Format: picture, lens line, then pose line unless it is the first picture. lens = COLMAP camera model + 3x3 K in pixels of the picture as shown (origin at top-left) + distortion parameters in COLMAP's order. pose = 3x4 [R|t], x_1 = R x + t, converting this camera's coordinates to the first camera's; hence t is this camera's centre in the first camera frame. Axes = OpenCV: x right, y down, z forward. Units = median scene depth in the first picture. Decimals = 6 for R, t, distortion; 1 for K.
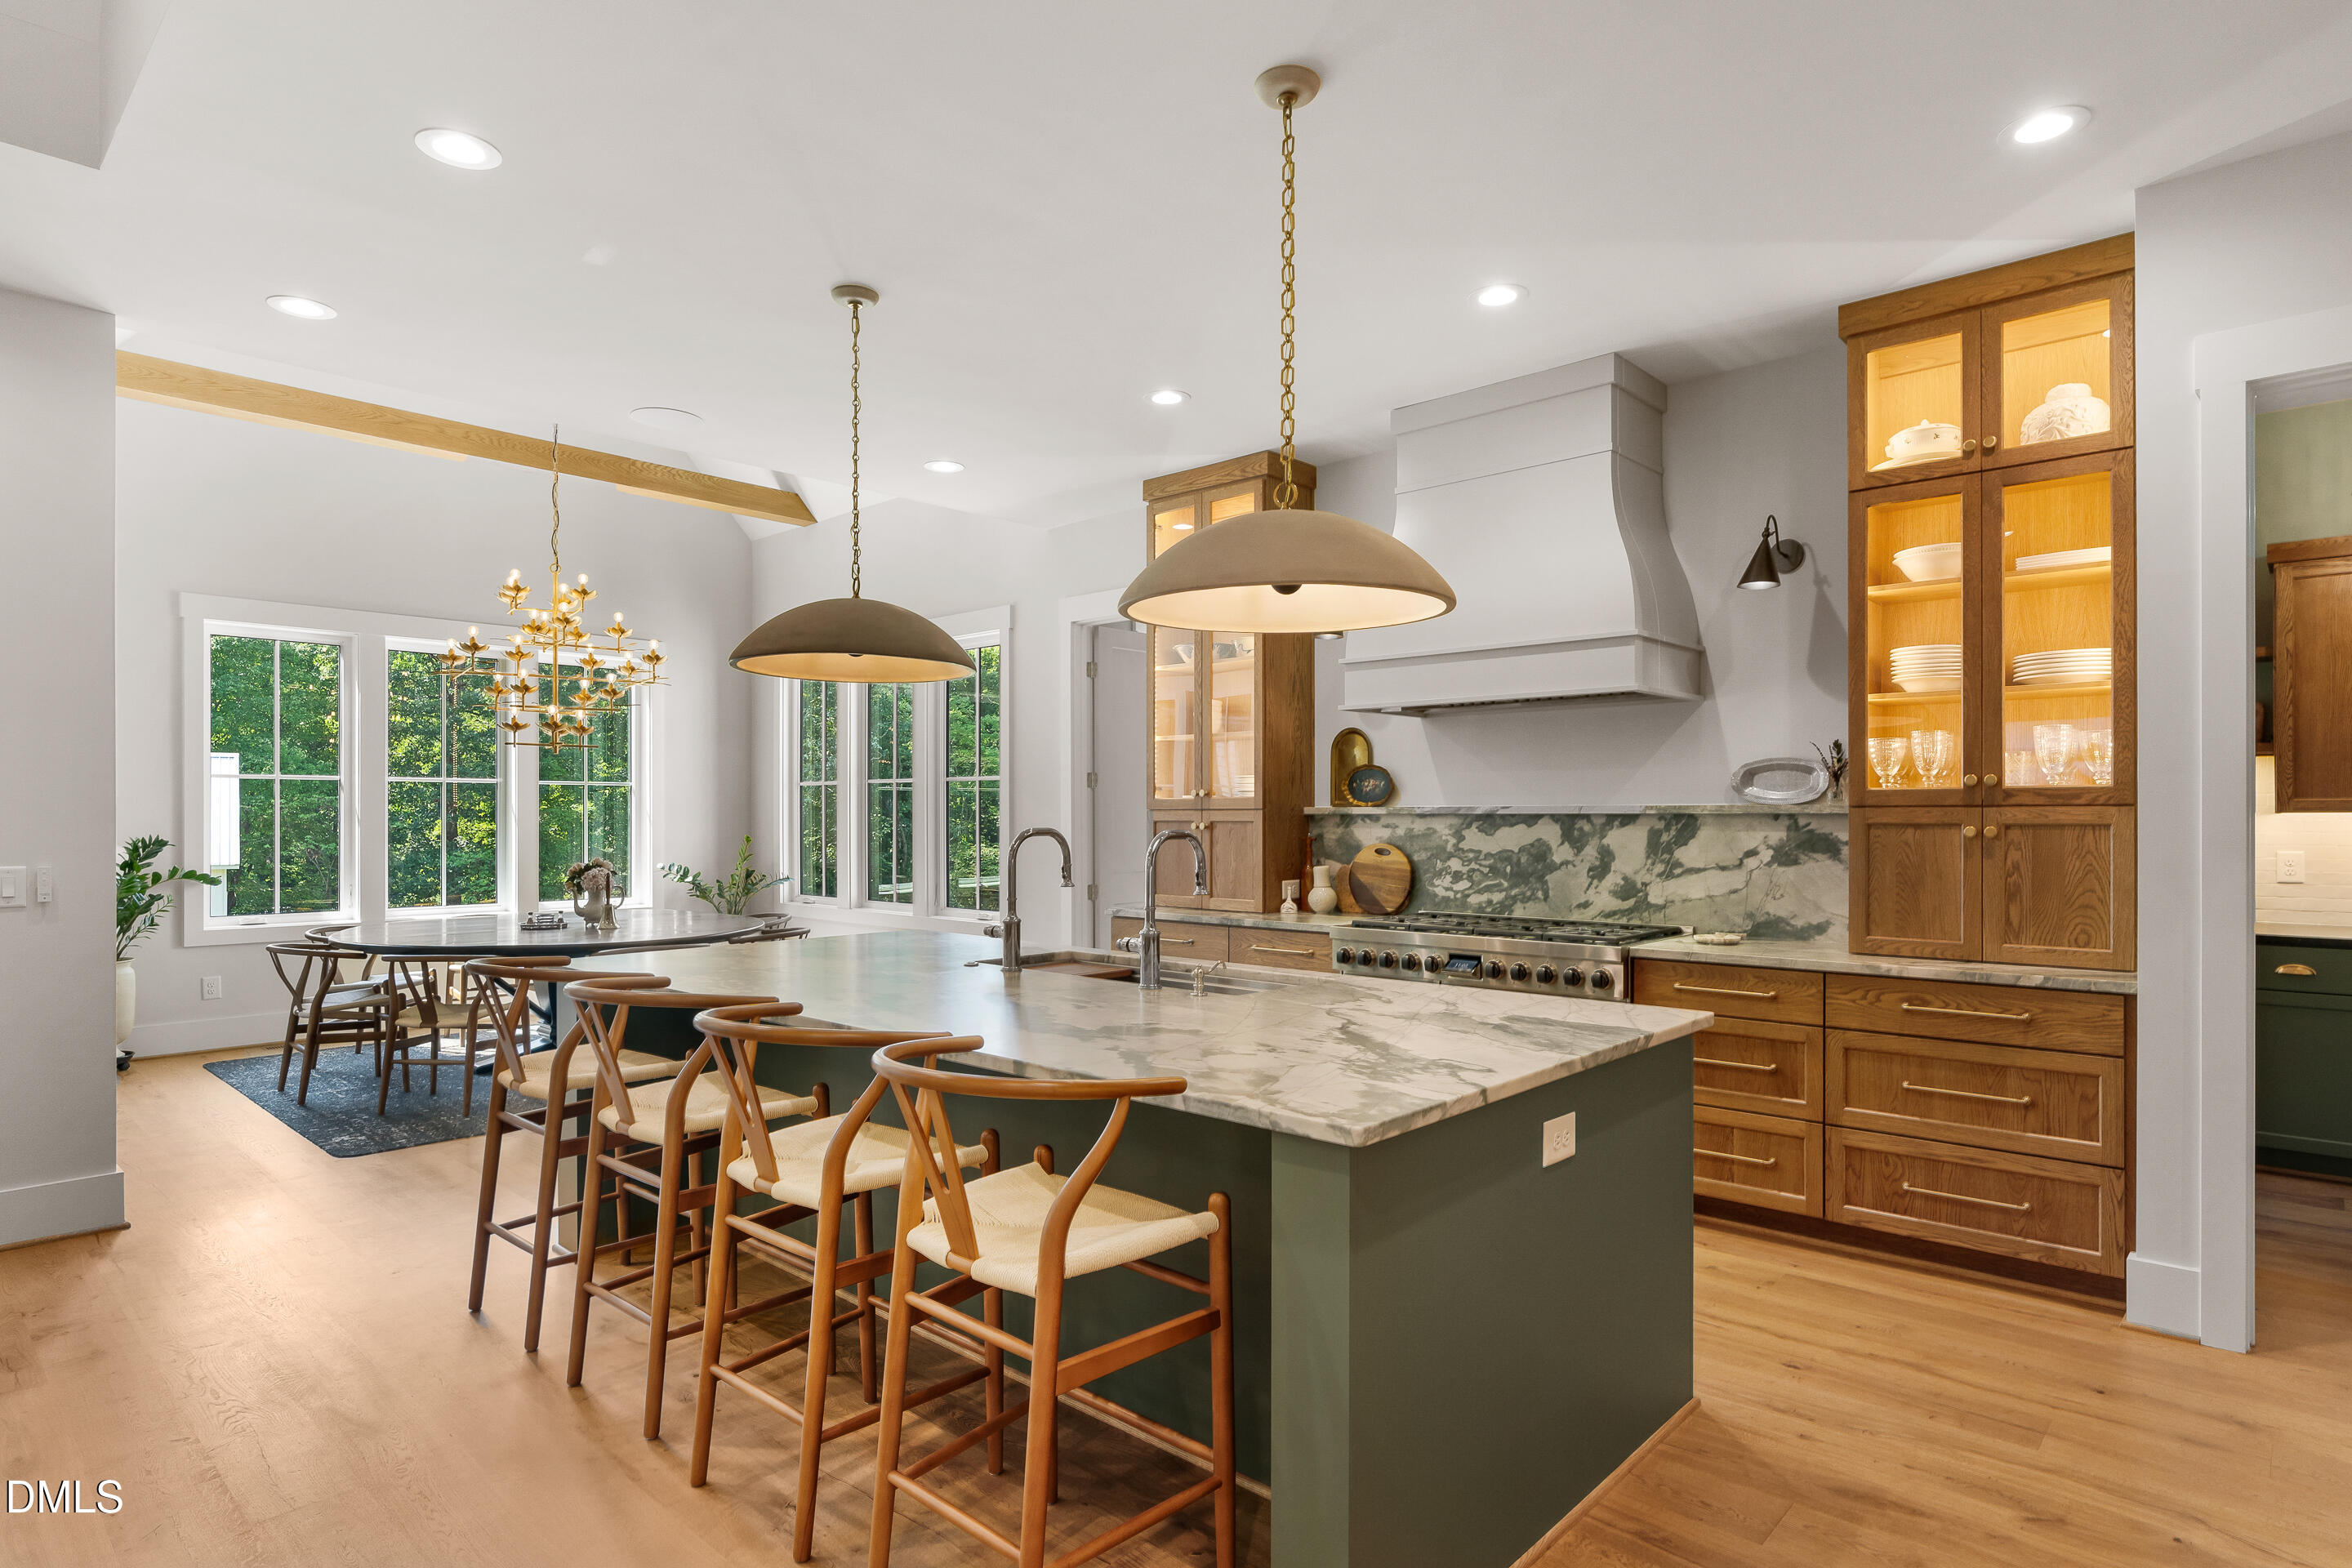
lens RADIAL K [[1192.2, 0, 1143.1], [0, 1192.2, 811.0], [0, 0, 1]] dist [-0.003239, 0.001366]
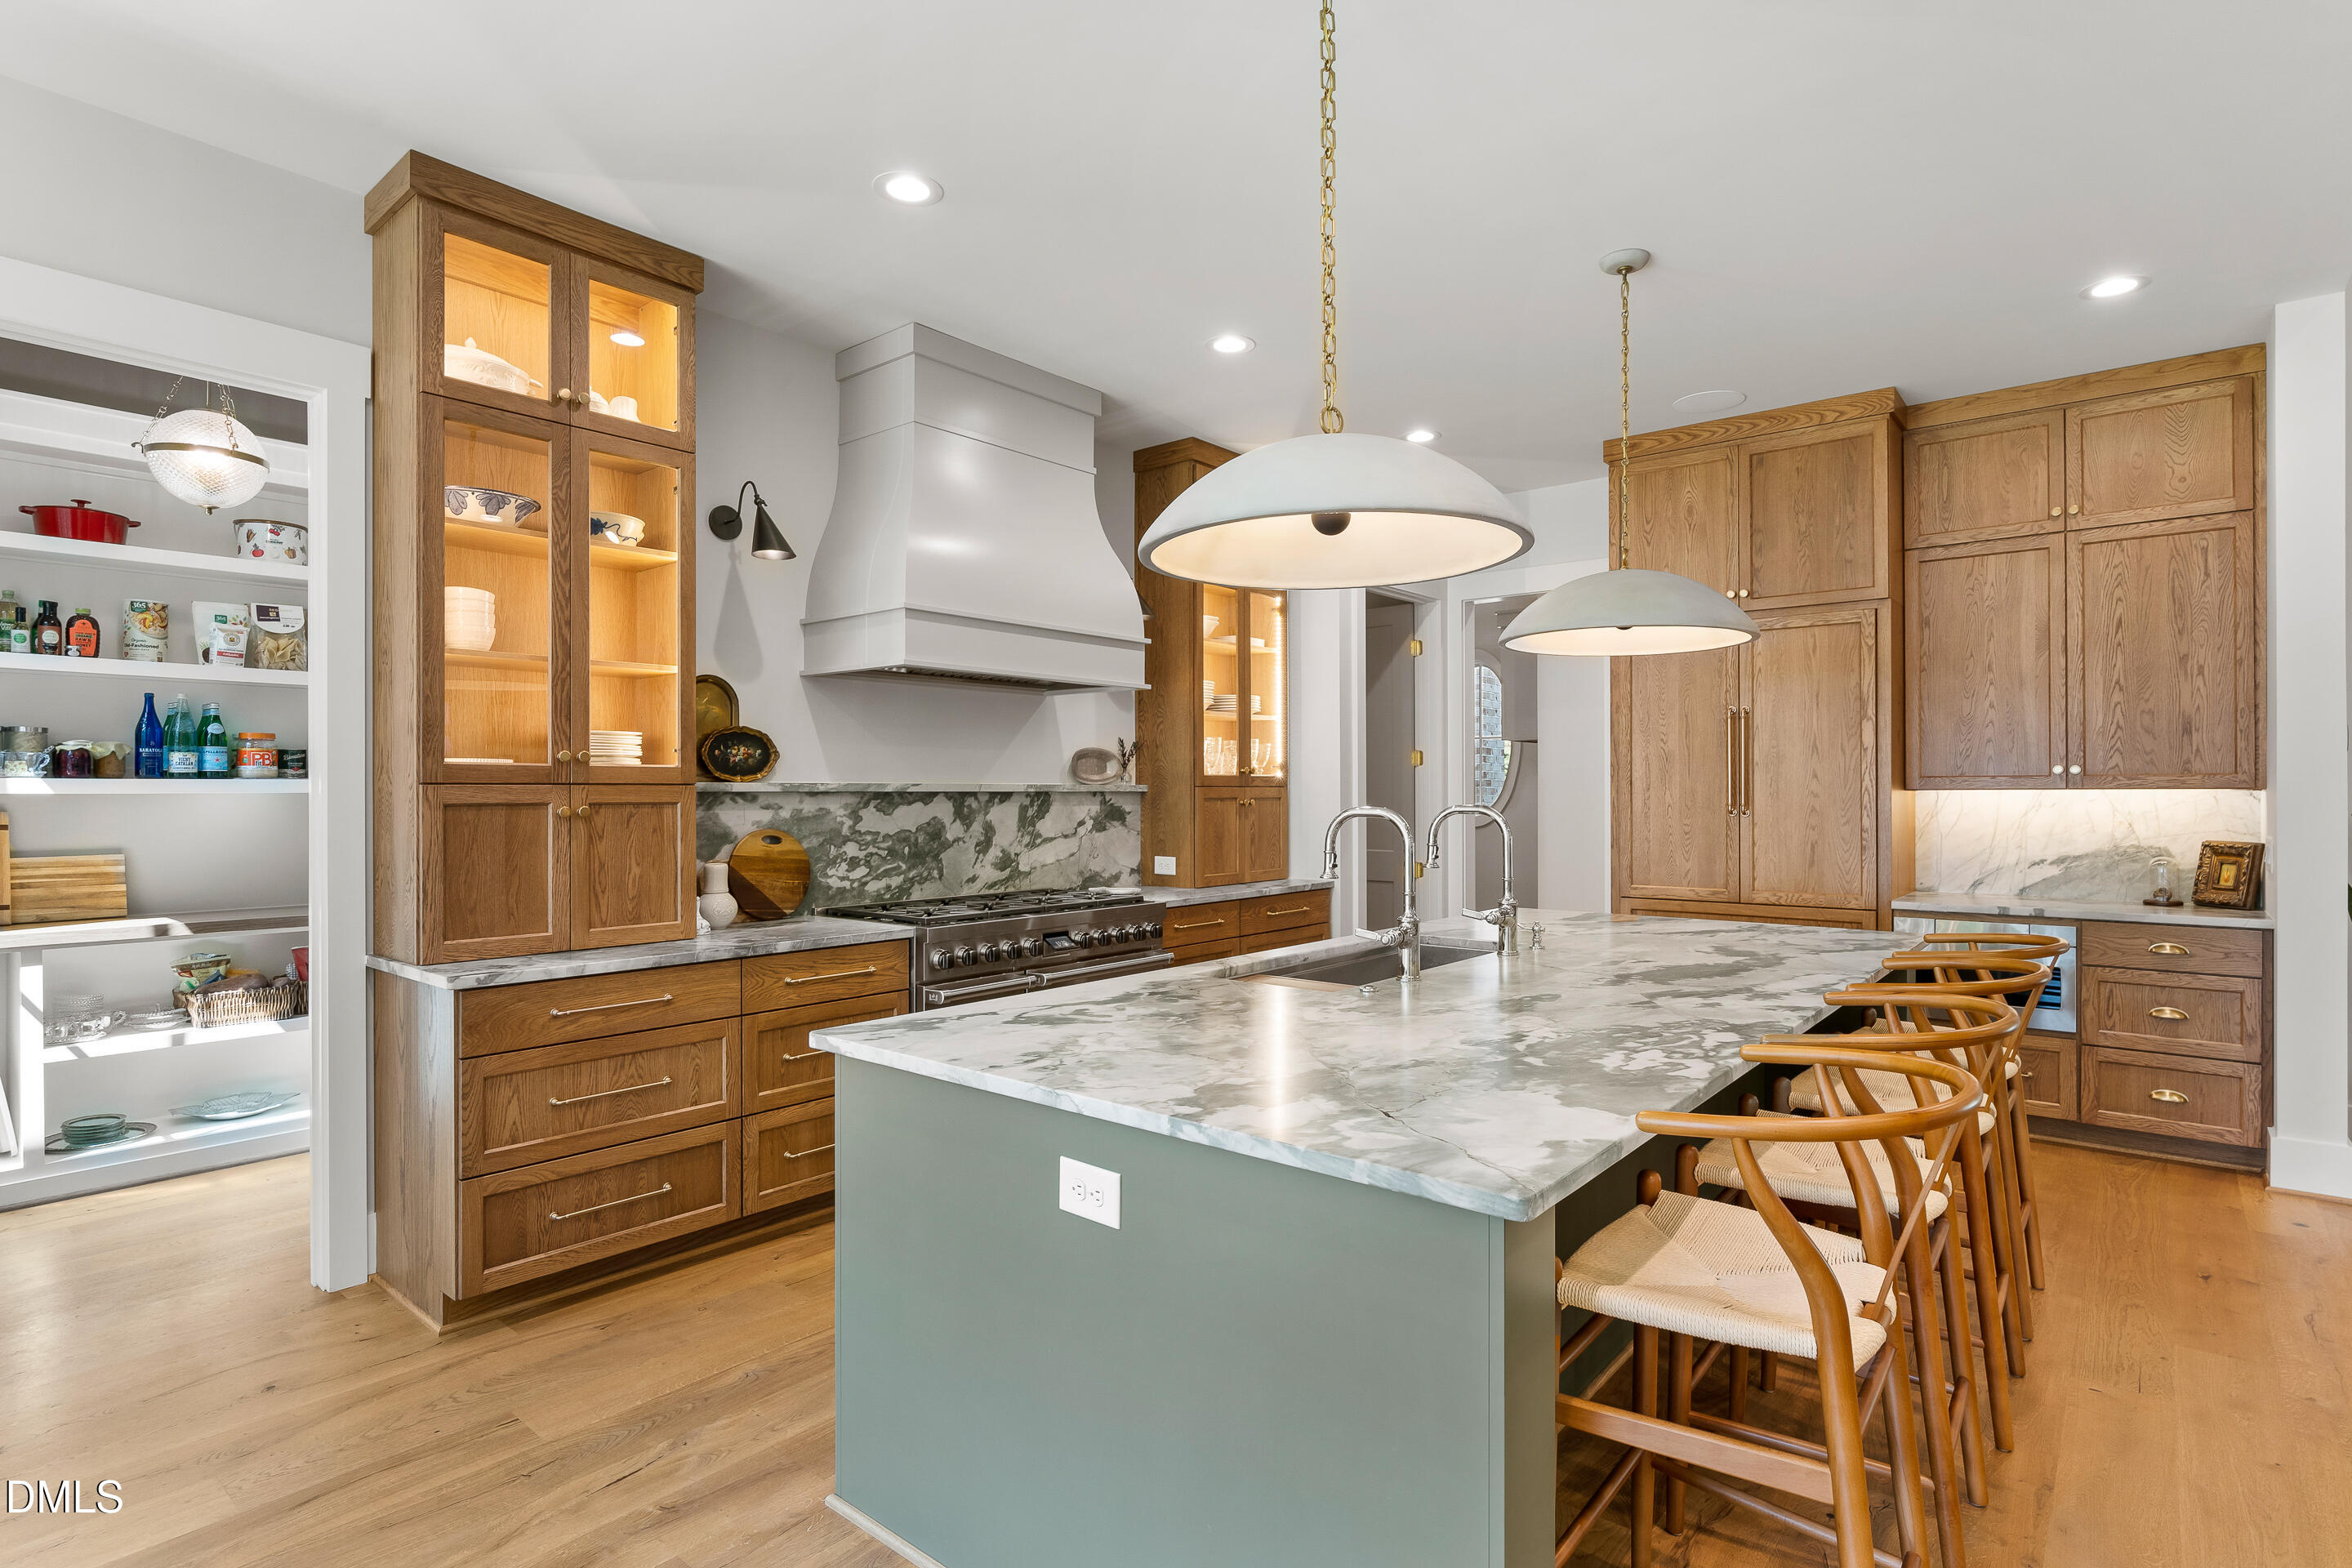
lens RADIAL K [[1192.2, 0, 1162.2], [0, 1192.2, 795.3], [0, 0, 1]] dist [-0.003239, 0.001366]
pose [[-0.054104, -0.000283, 0.998535, -0.607861], [-0.001171, 0.999999, 0.000220, 0.004591], [-0.998535, -0.001158, -0.054104, 0.799725]]
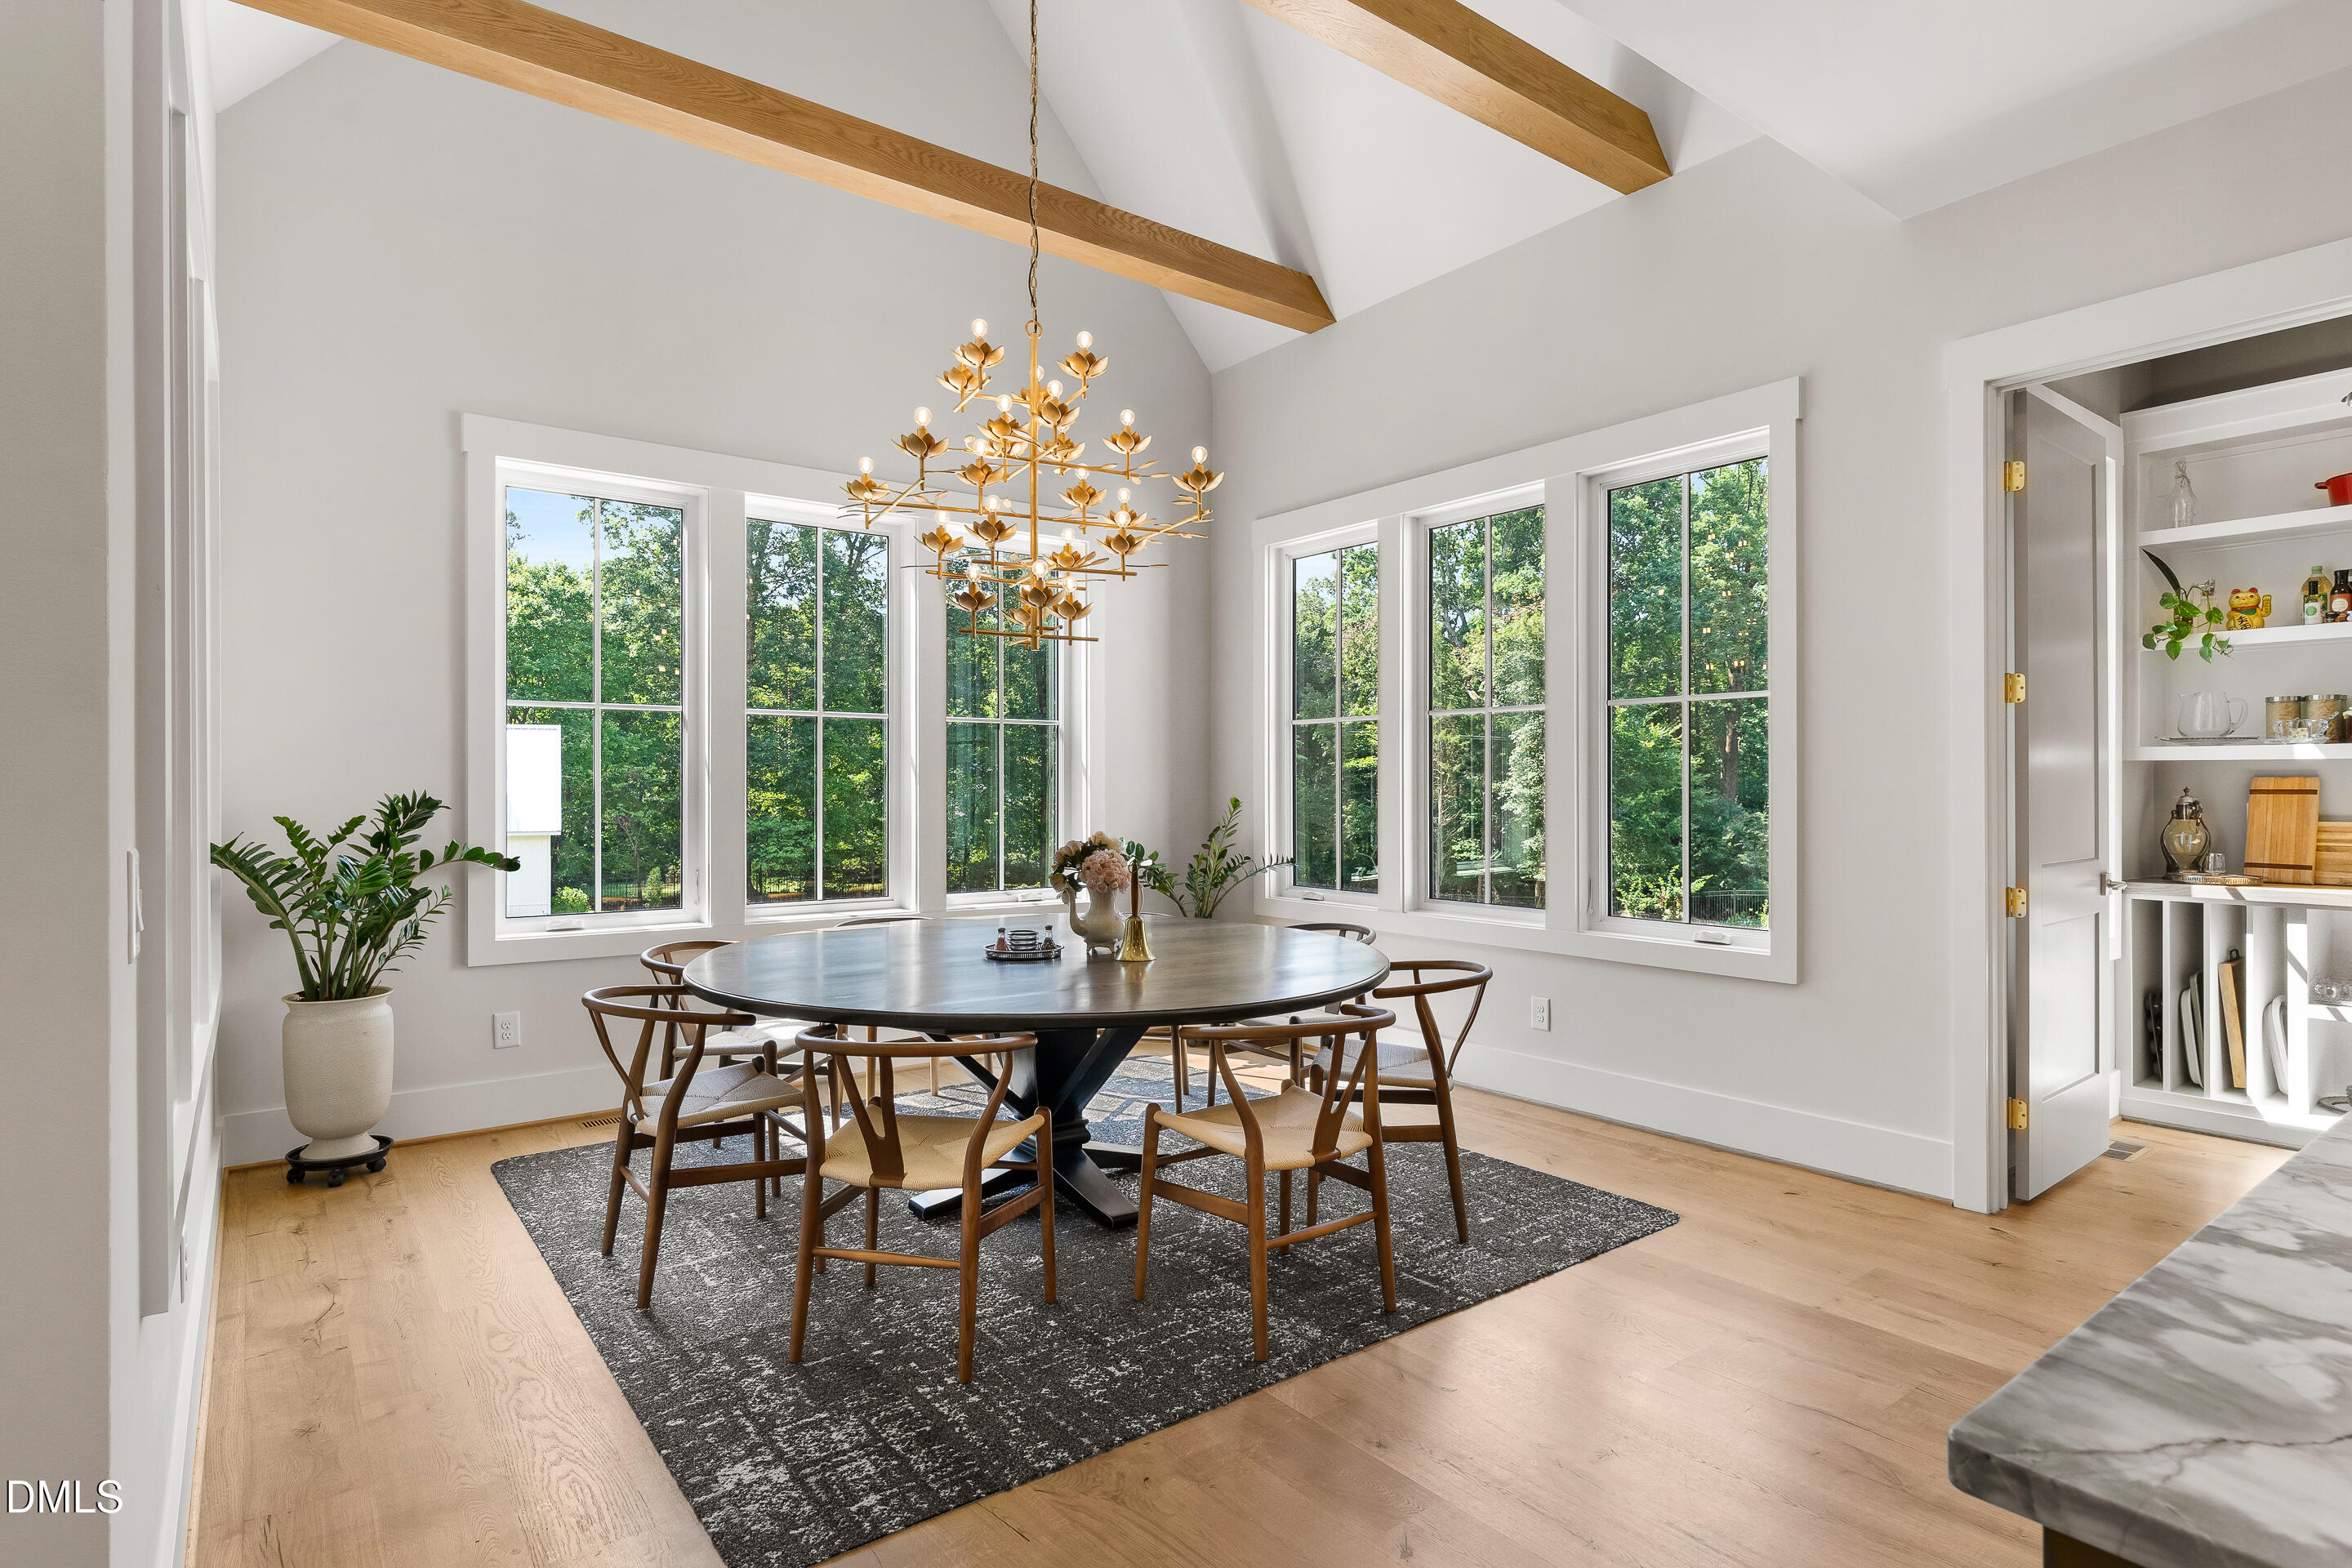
lens RADIAL K [[1192.2, 0, 1169.0], [0, 1192.2, 784.5], [0, 0, 1]] dist [-0.003239, 0.001366]
pose [[0.983874, -0.000913, -0.178863, -0.412113], [0.000849, 1.000000, -0.000431, 0.021497], [0.178863, 0.000272, 0.983874, 0.562636]]
